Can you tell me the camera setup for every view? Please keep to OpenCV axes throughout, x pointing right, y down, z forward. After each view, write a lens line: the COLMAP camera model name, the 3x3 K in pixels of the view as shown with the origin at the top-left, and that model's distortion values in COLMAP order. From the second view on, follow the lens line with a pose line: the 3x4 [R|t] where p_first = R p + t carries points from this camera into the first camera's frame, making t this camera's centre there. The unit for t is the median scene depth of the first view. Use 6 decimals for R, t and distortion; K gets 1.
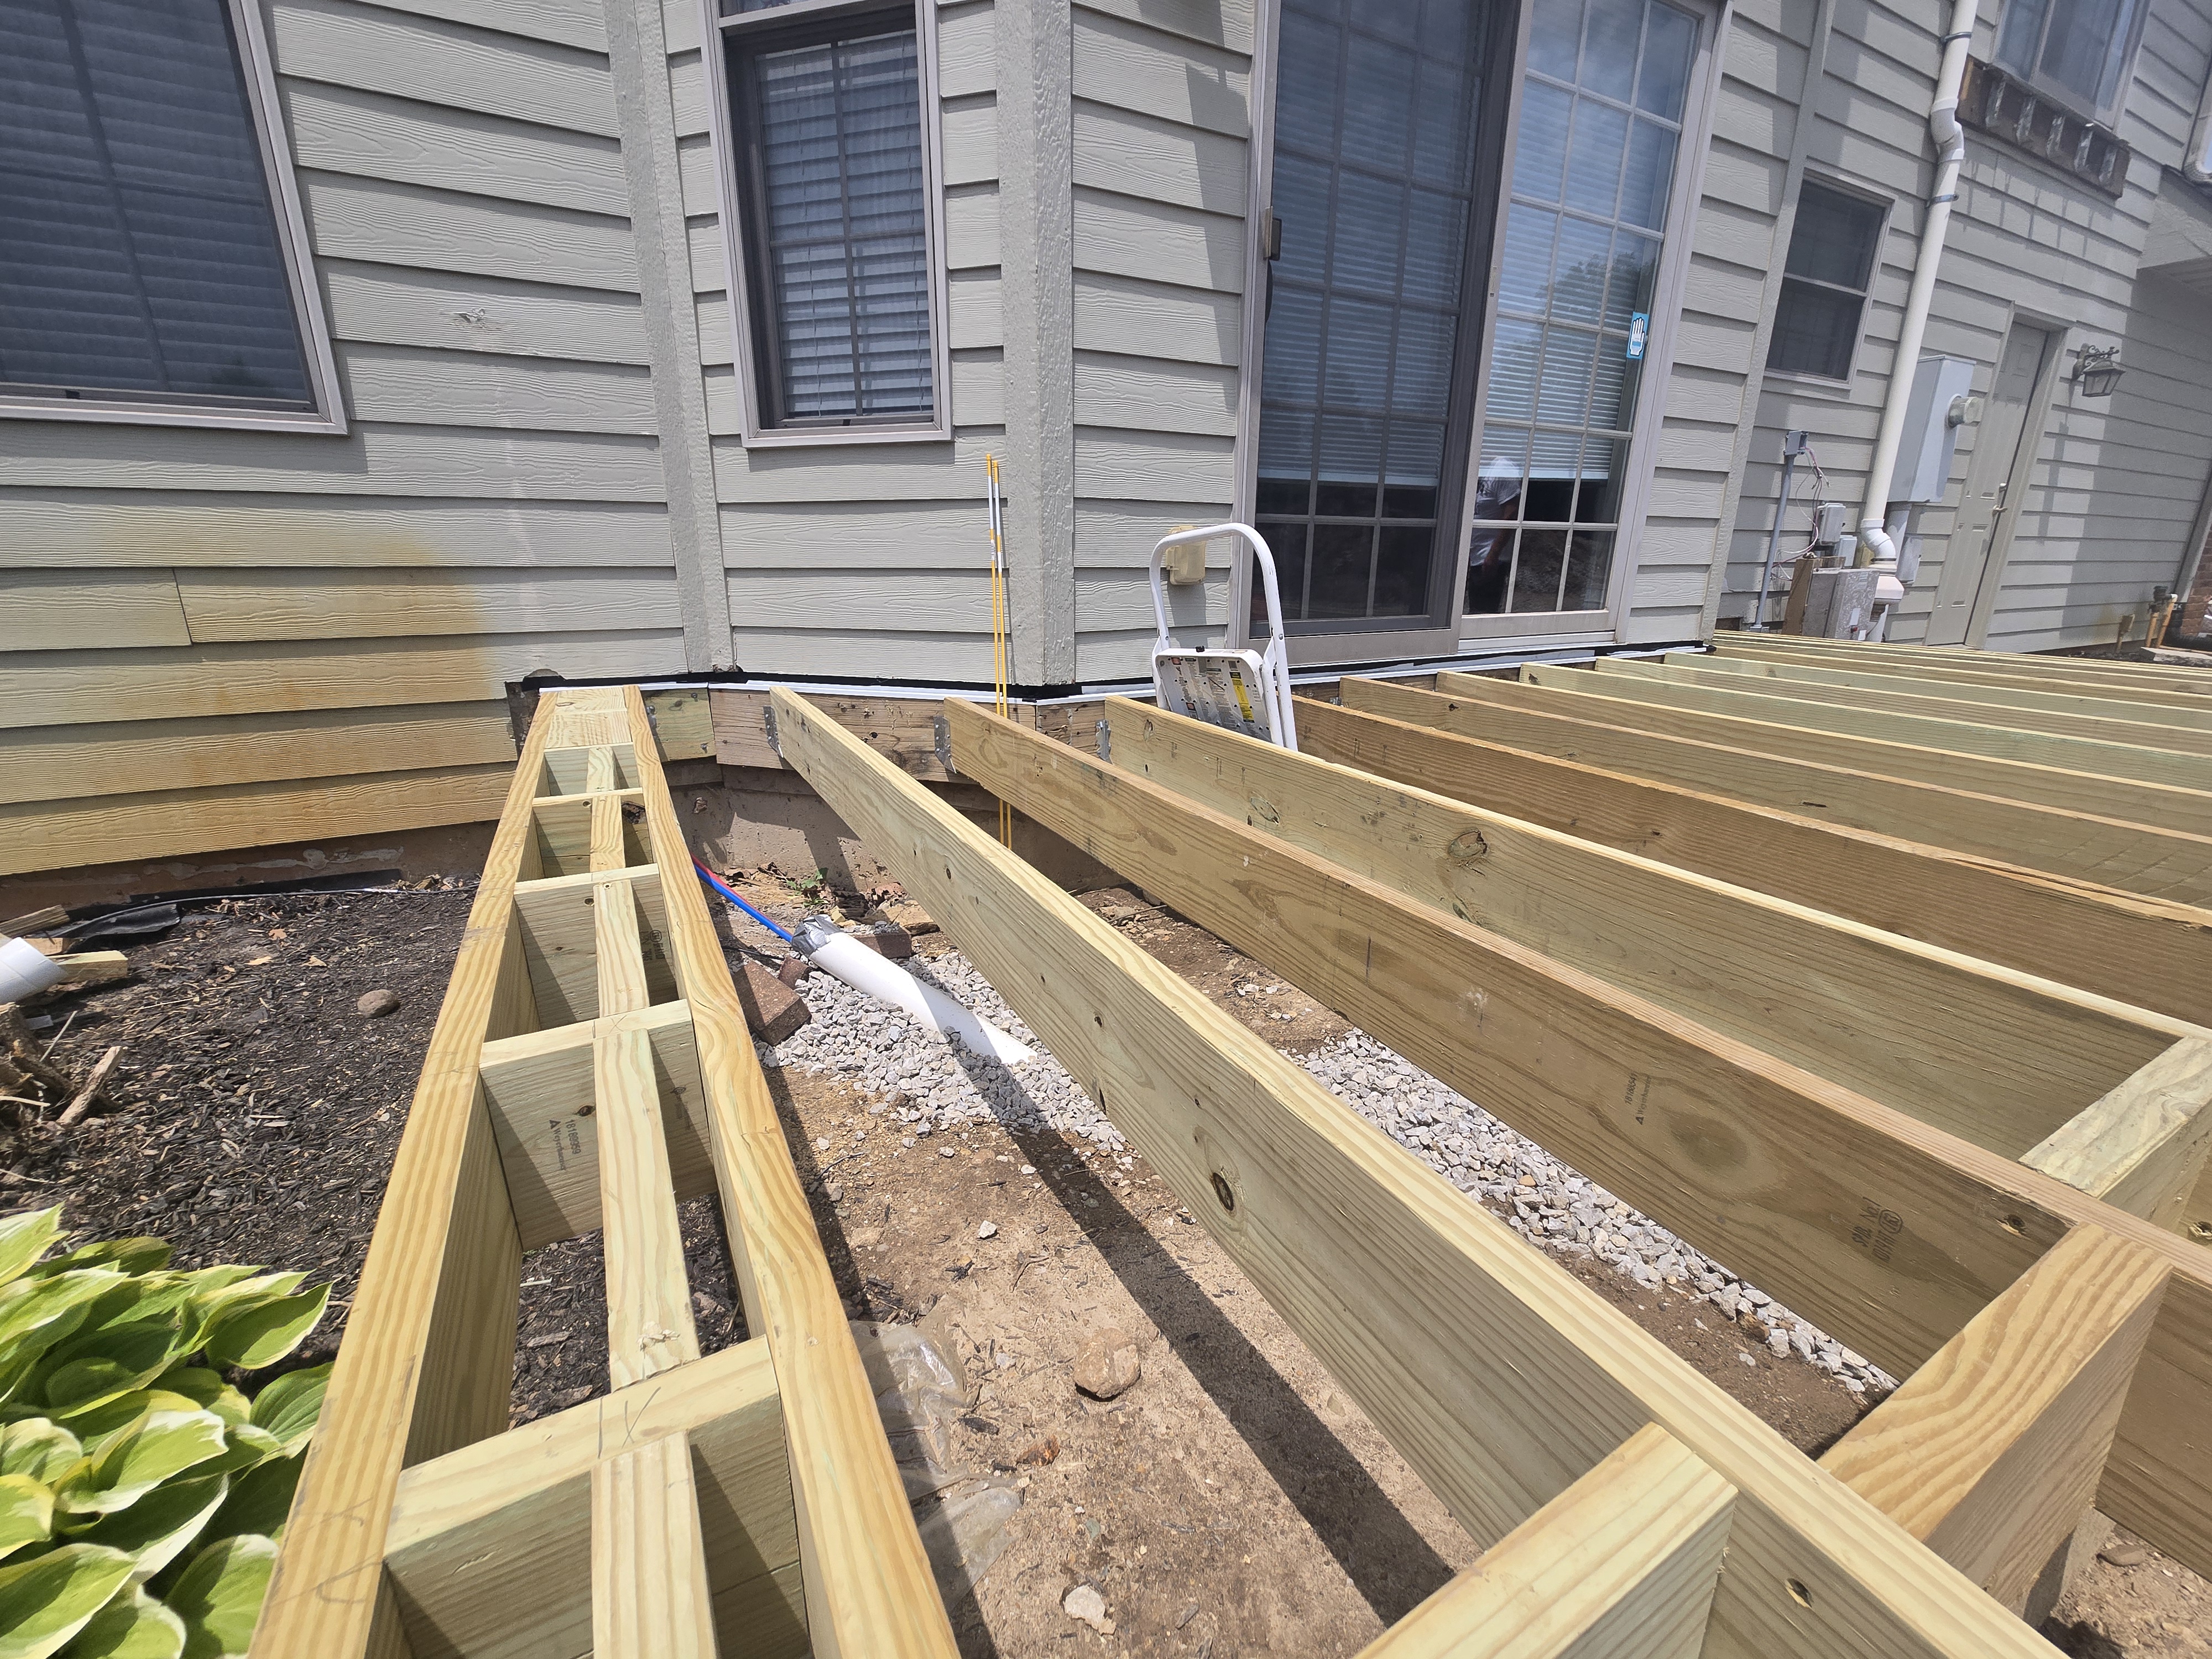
lens RADIAL K [[903.8, 0, 1113.2], [0, 903.8, 822.8], [0, 0, 1]] dist [0.003914, -0.001481]
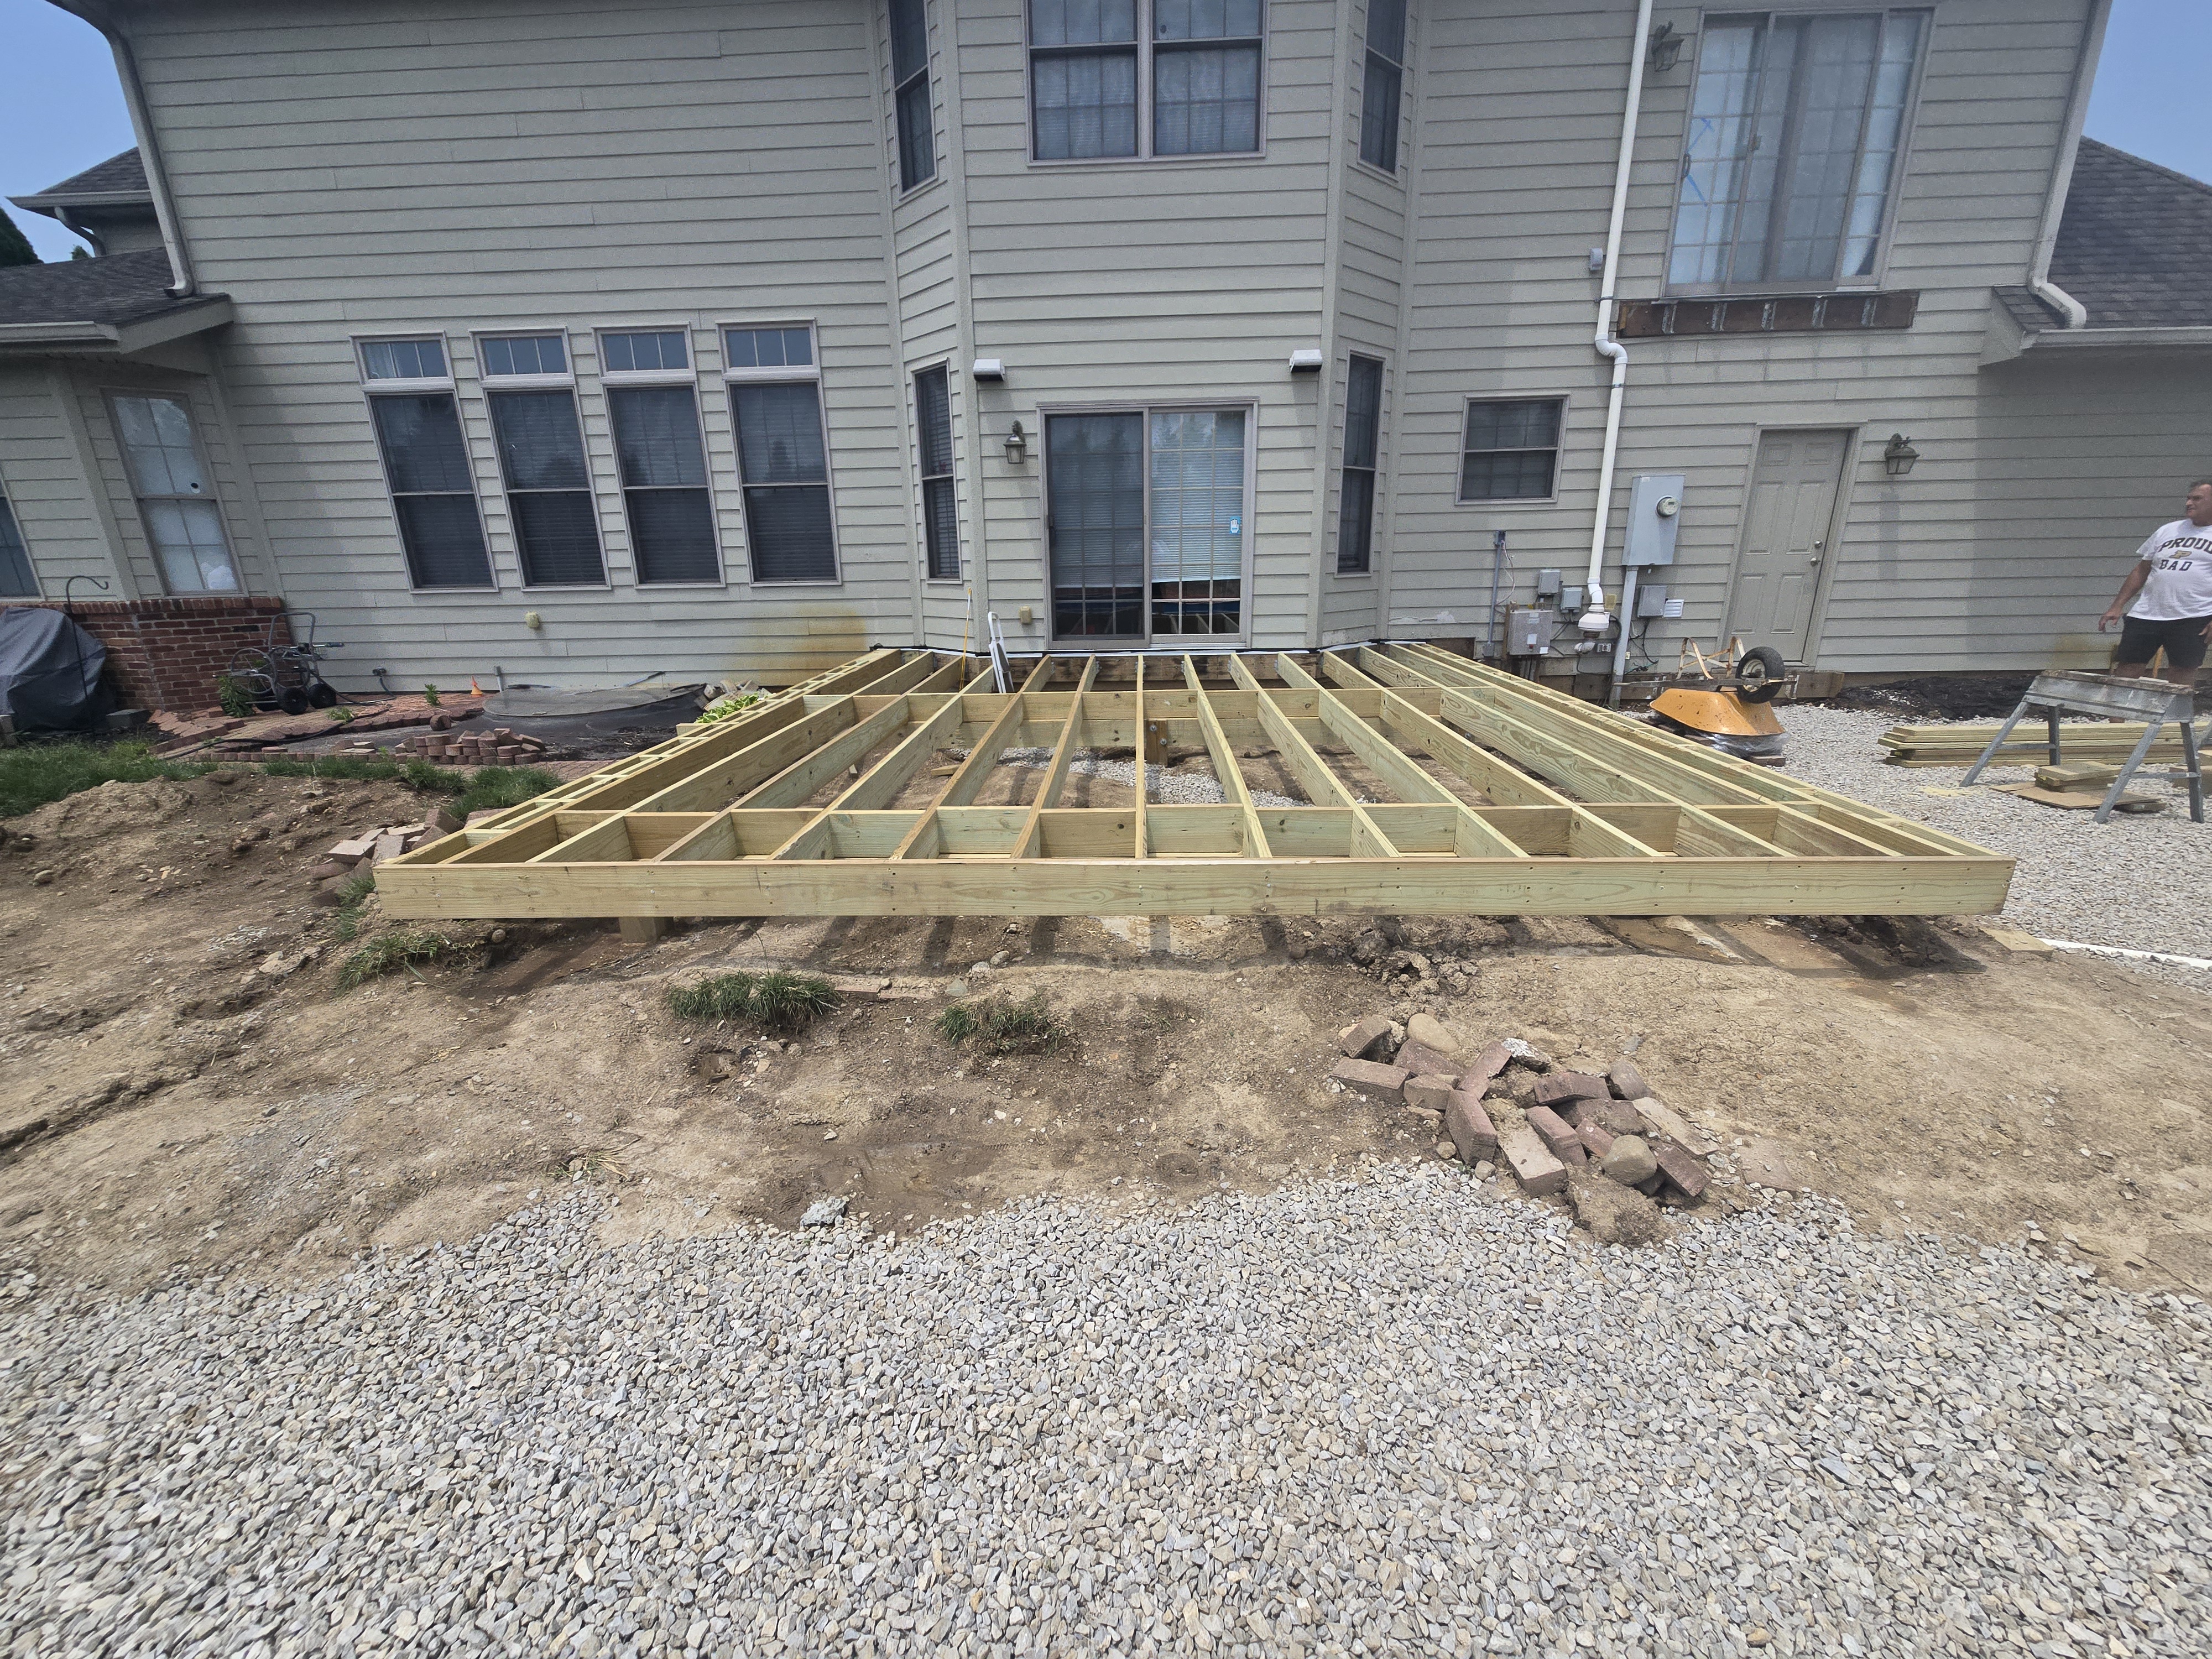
lens RADIAL K [[903.8, 0, 1103.5], [0, 903.8, 824.2], [0, 0, 1]] dist [0.003914, -0.001481]
pose [[0.860499, 0.128434, -0.492997, 2.011952], [-0.125733, 0.991305, 0.038792, 0.293378], [0.493692, 0.028606, 0.869166, -1.678175]]
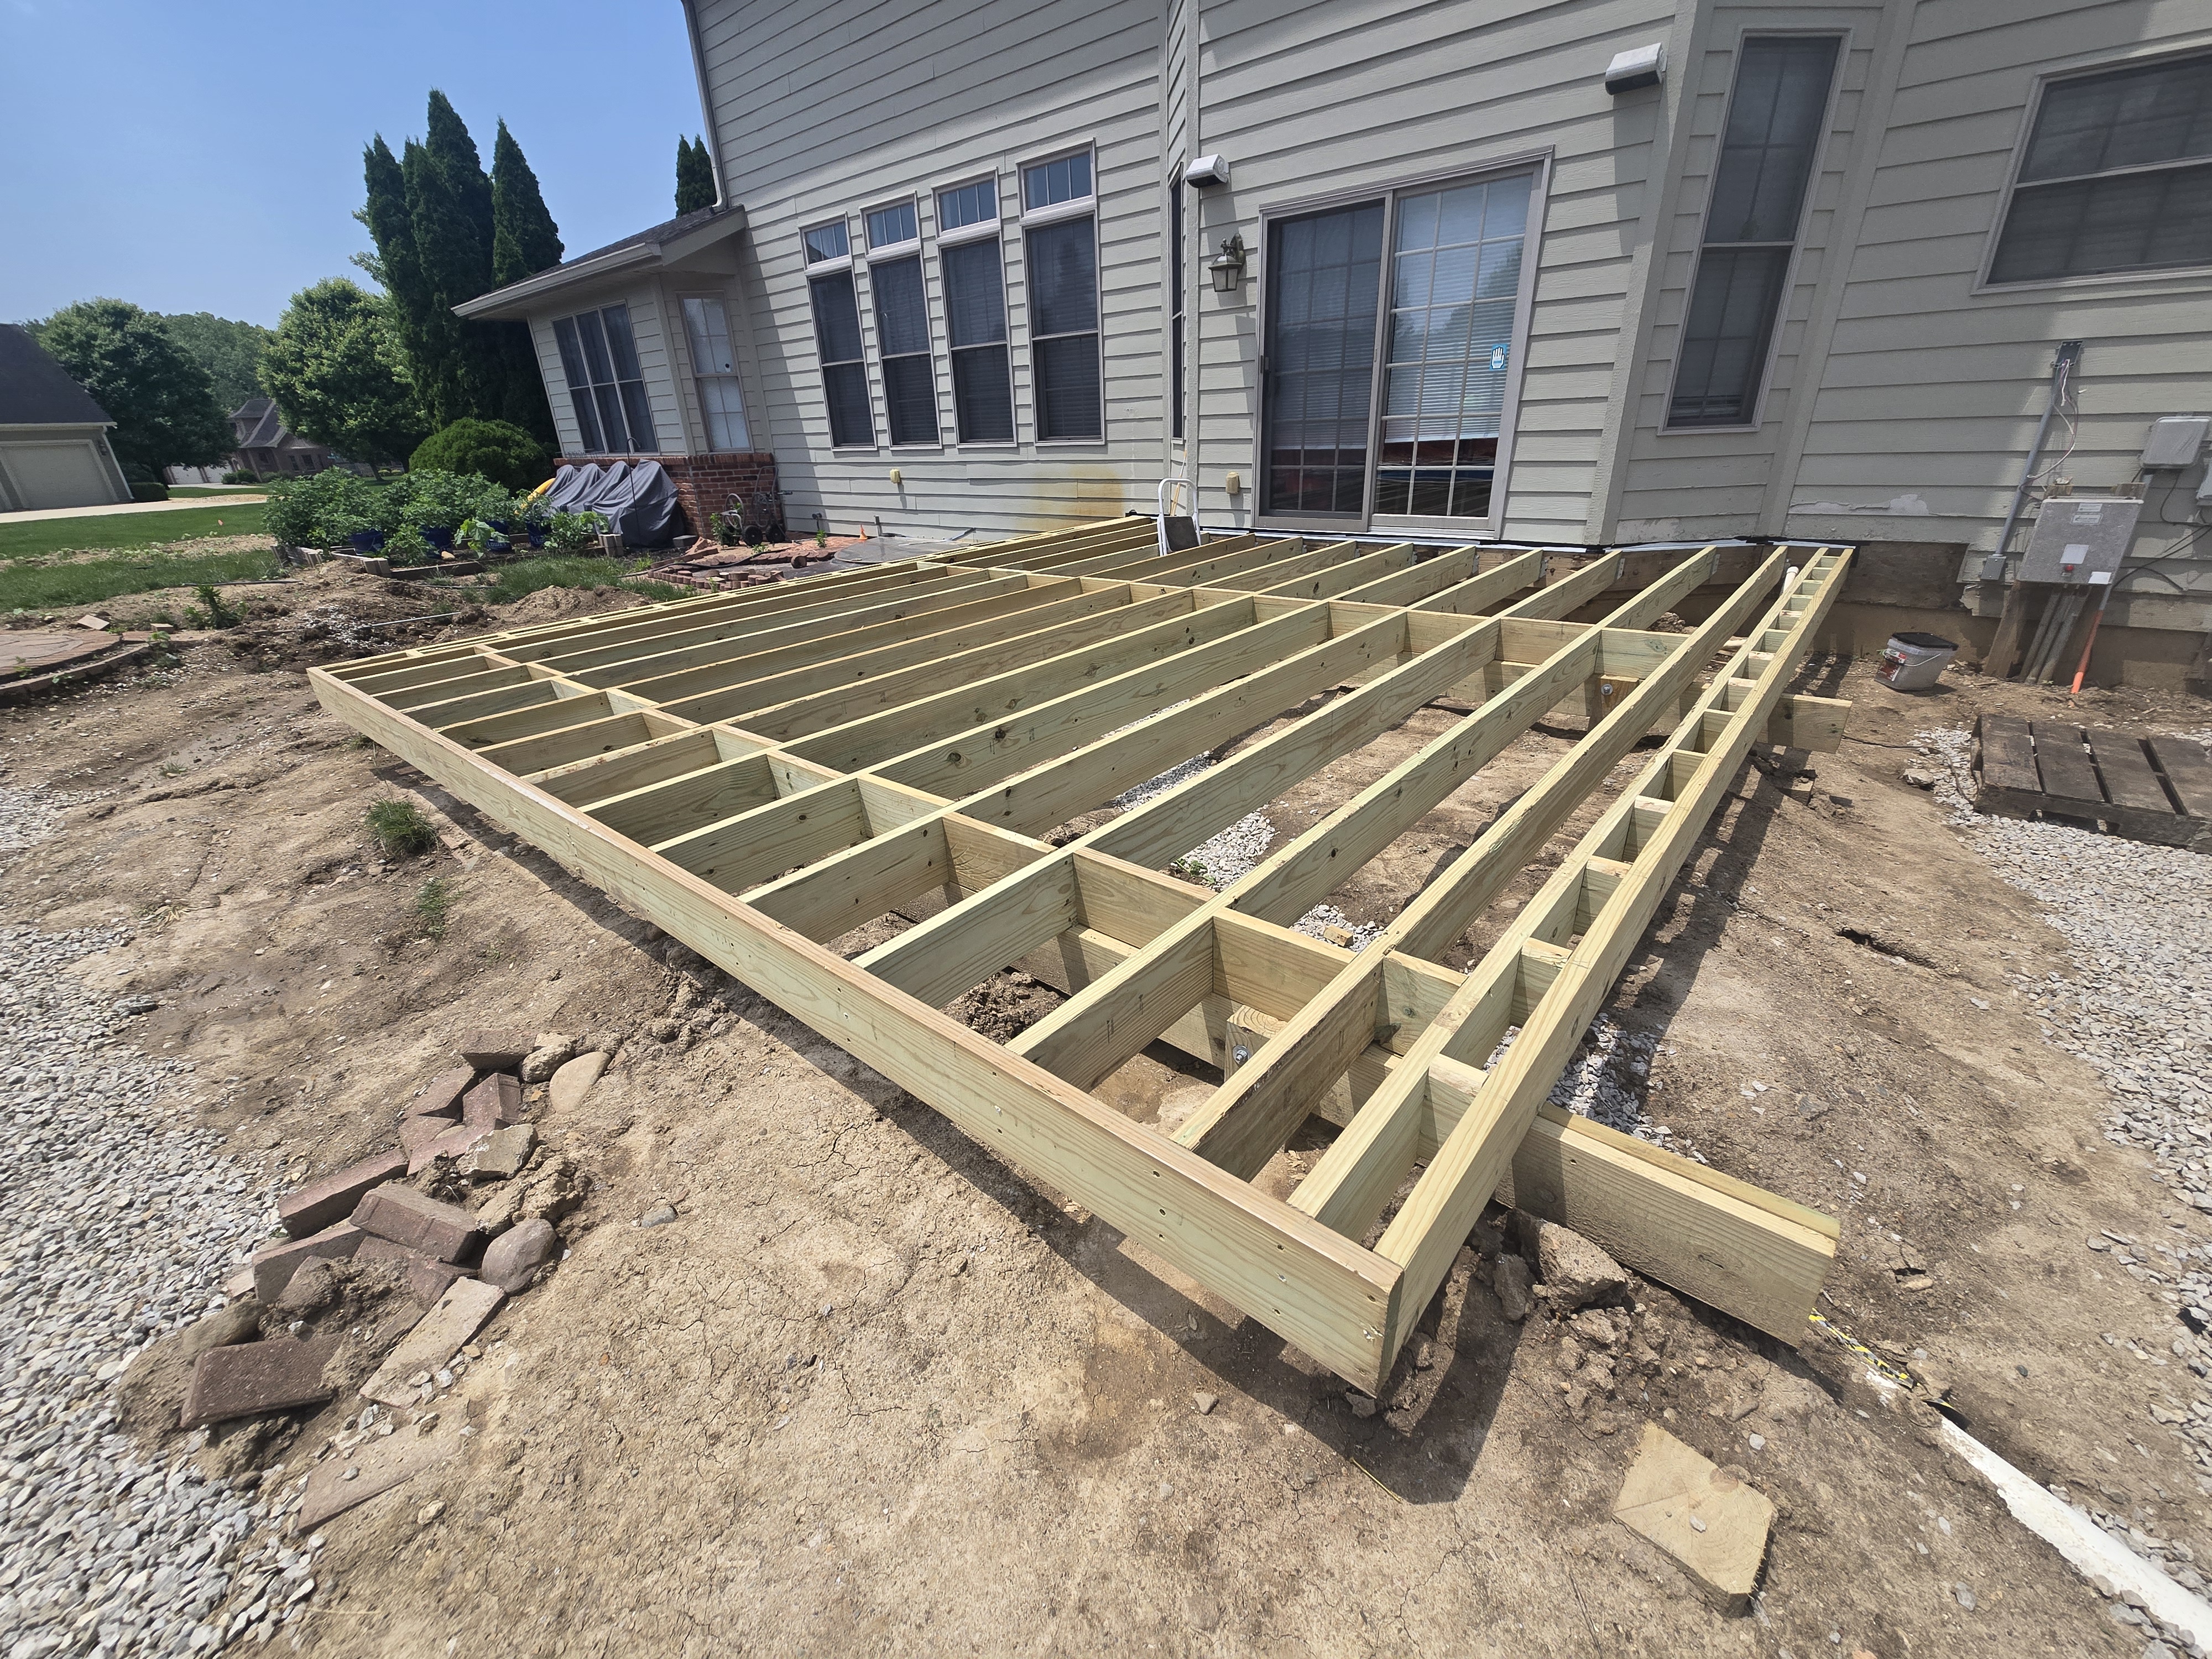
lens RADIAL K [[903.8, 0, 1102.8], [0, 903.8, 826.4], [0, 0, 1]] dist [0.003914, -0.001481]
pose [[0.364670, 0.365005, -0.856614, 2.666756], [-0.229426, 0.926825, 0.297253, -0.048738], [0.902430, 0.088130, 0.421727, -0.443759]]
